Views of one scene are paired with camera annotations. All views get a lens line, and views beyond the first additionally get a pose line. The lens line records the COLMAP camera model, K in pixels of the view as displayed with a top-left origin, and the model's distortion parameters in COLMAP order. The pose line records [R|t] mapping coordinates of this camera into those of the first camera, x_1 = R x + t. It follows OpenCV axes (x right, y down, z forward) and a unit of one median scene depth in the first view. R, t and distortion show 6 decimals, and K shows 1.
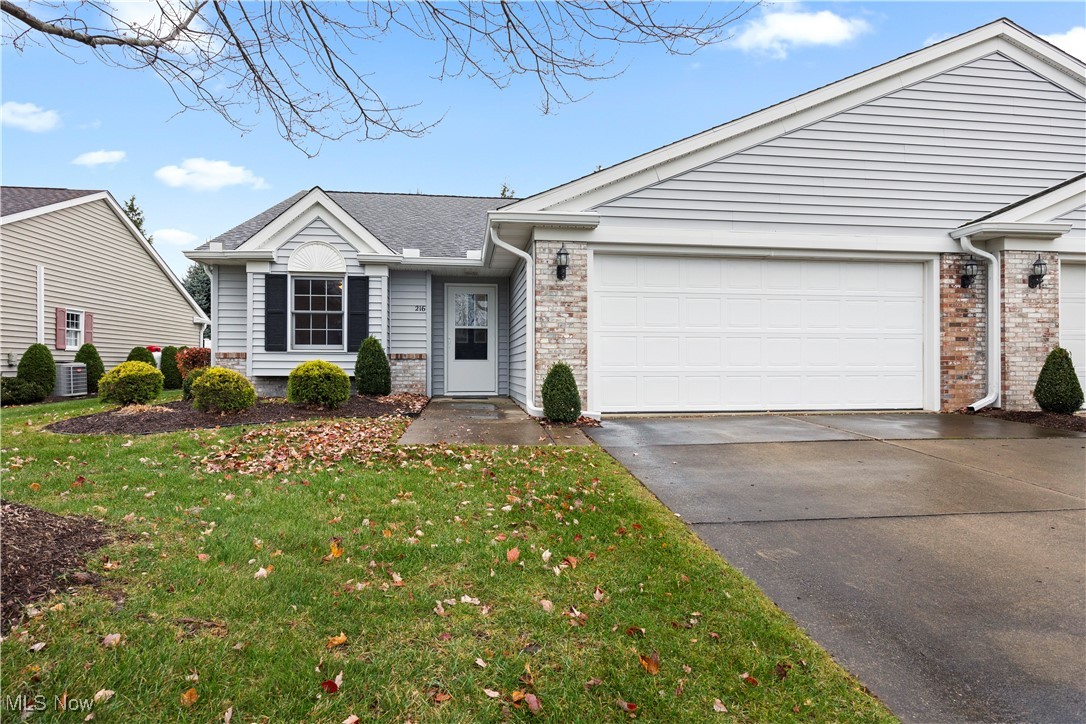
lens RADIAL K [[622.4, 0, 543.4], [0, 622.4, 364.1], [0, 0, 1]] dist [0.001264, 0.000127]
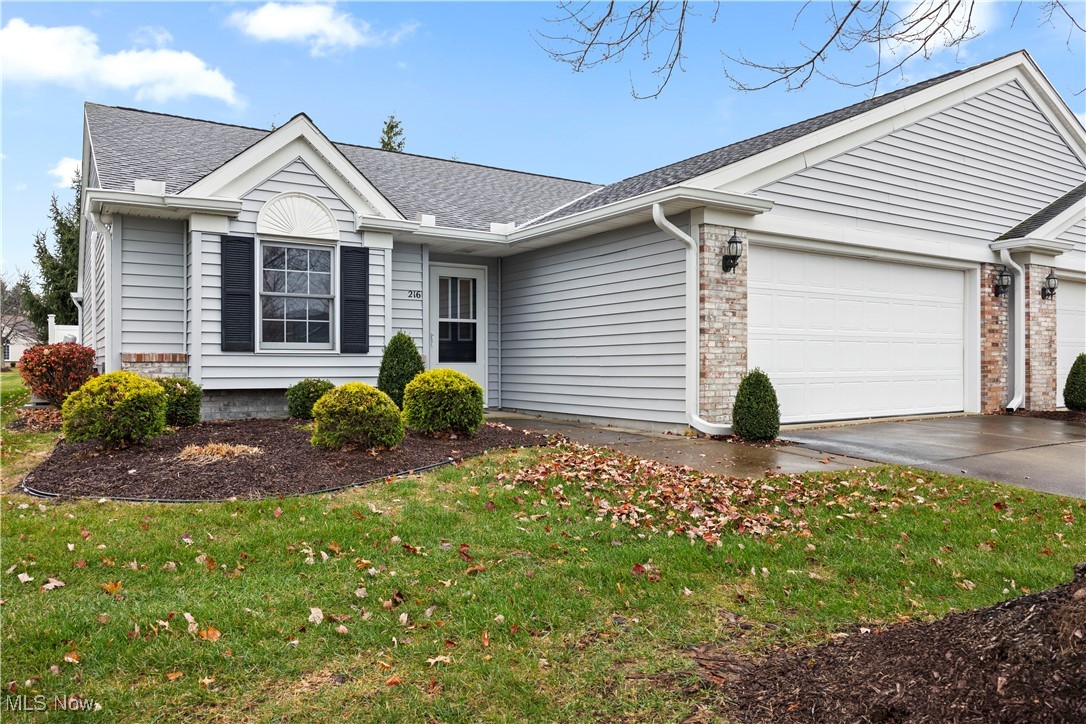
lens RADIAL K [[746.9, 0, 544.9], [0, 746.9, 361.0], [0, 0, 1]] dist [0.007645, -0.000047]
pose [[0.906272, -0.001093, 0.422694, -0.565252], [0.000447, 0.999999, 0.001627, -0.014532], [-0.422696, -0.001285, 0.906271, 0.162511]]
